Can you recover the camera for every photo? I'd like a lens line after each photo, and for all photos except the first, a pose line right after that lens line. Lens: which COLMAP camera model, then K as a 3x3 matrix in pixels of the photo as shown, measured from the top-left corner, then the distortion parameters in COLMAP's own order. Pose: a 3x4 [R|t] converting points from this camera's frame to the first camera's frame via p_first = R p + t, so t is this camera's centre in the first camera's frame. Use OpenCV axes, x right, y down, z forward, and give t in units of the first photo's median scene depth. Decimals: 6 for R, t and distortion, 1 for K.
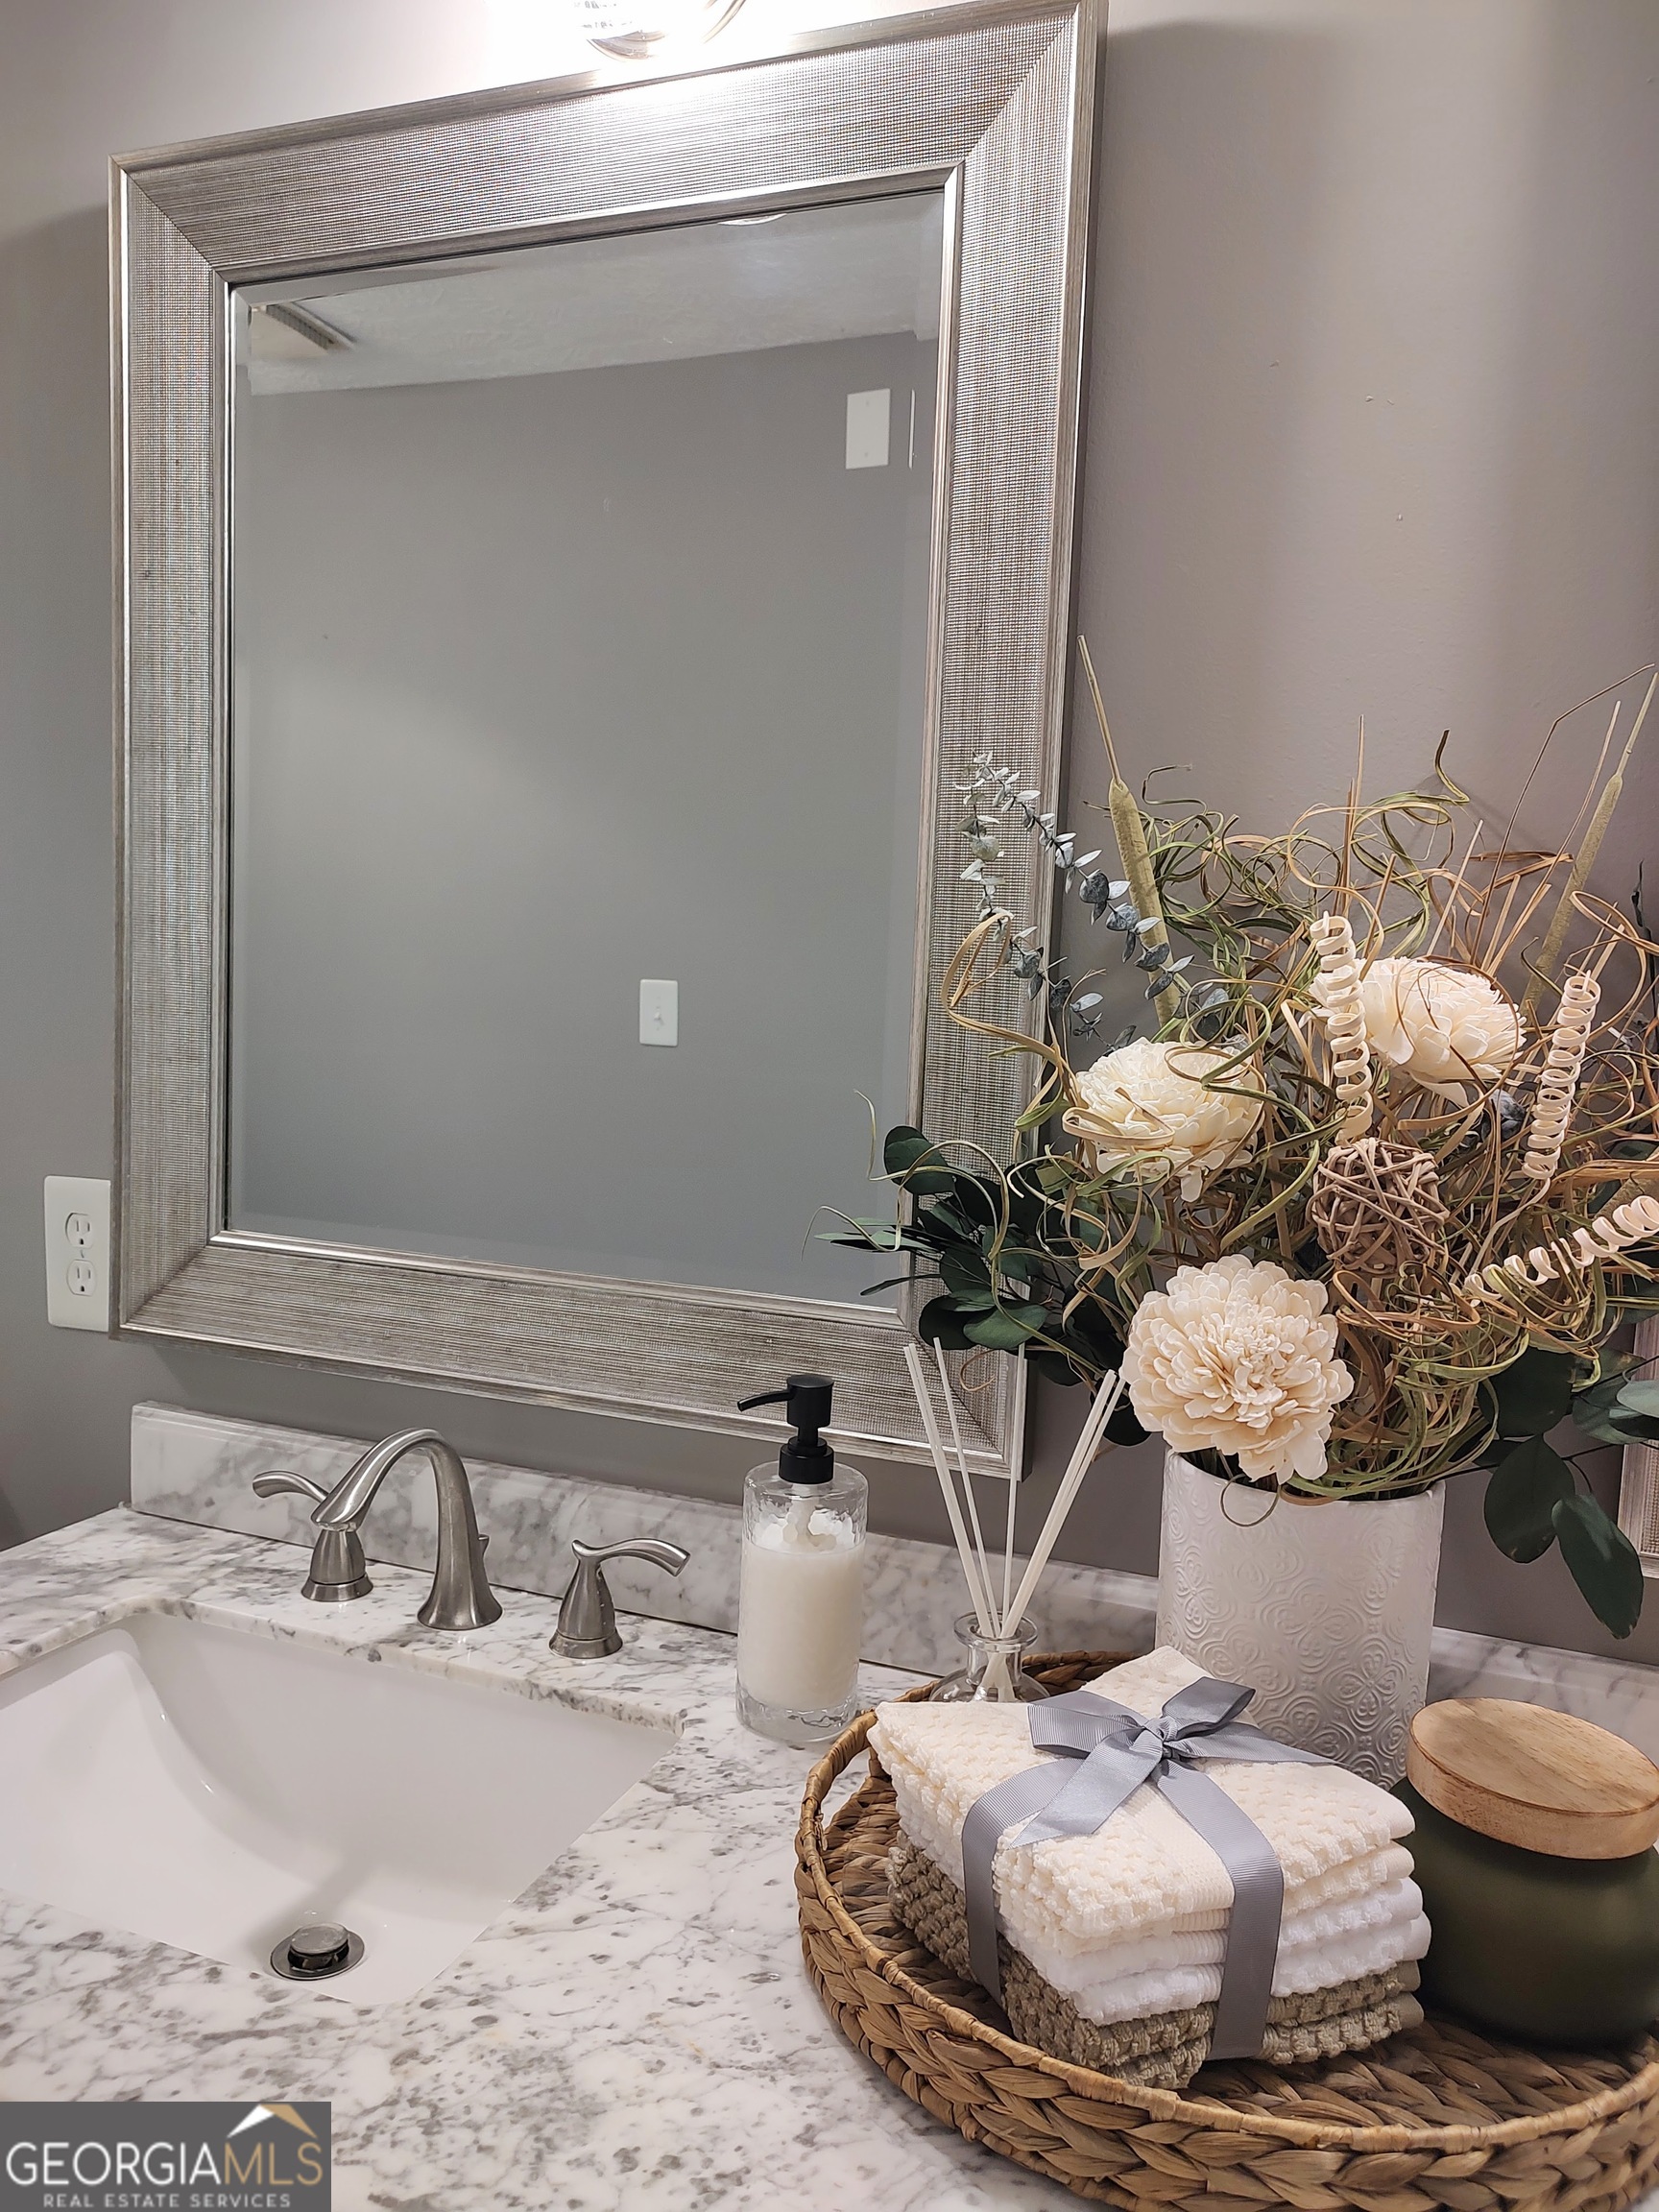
lens RADIAL K [[1585.1, 0, 833.2], [0, 1585.1, 1104.6], [0, 0, 1]] dist [0.040116, -0.035174]
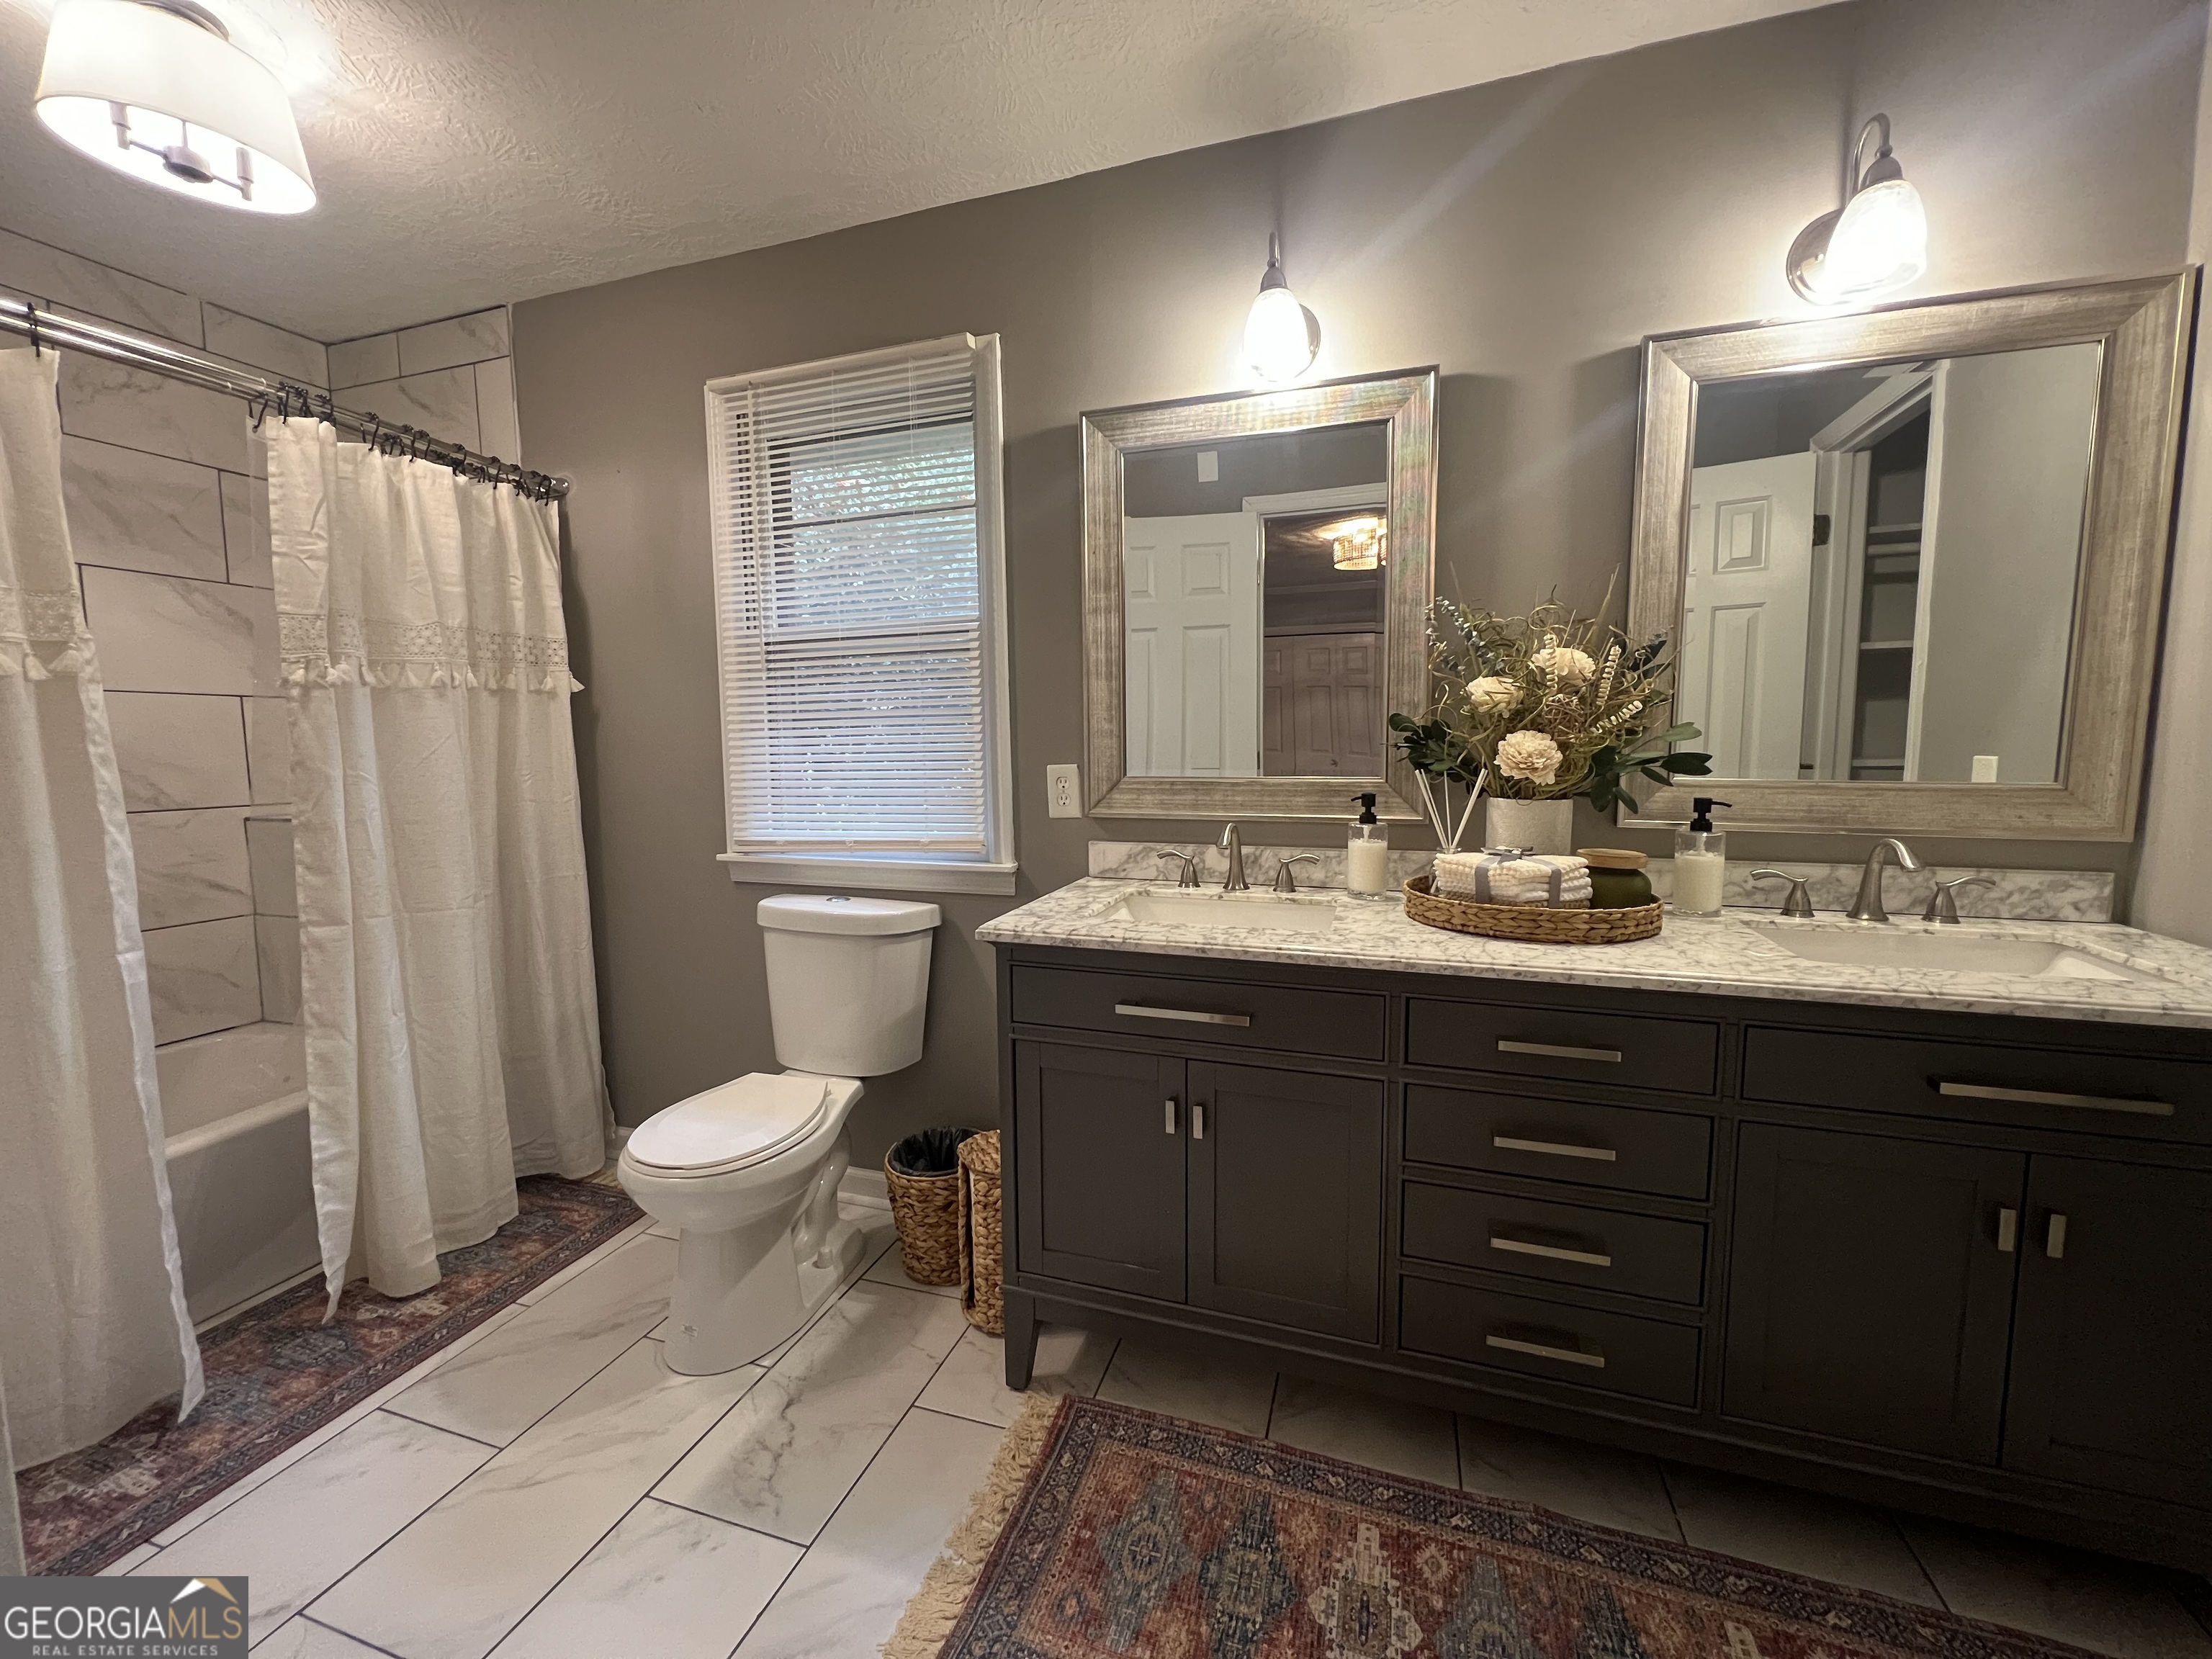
lens RADIAL K [[886.3, 0, 1098.7], [0, 886.3, 828.2], [0, 0, 1]] dist [0.000594, -0.000227]
pose [[0.997372, -0.060913, 0.039217, -0.754980], [0.060033, 0.997926, 0.023236, 0.200584], [-0.040551, -0.020821, 0.998961, -0.927259]]
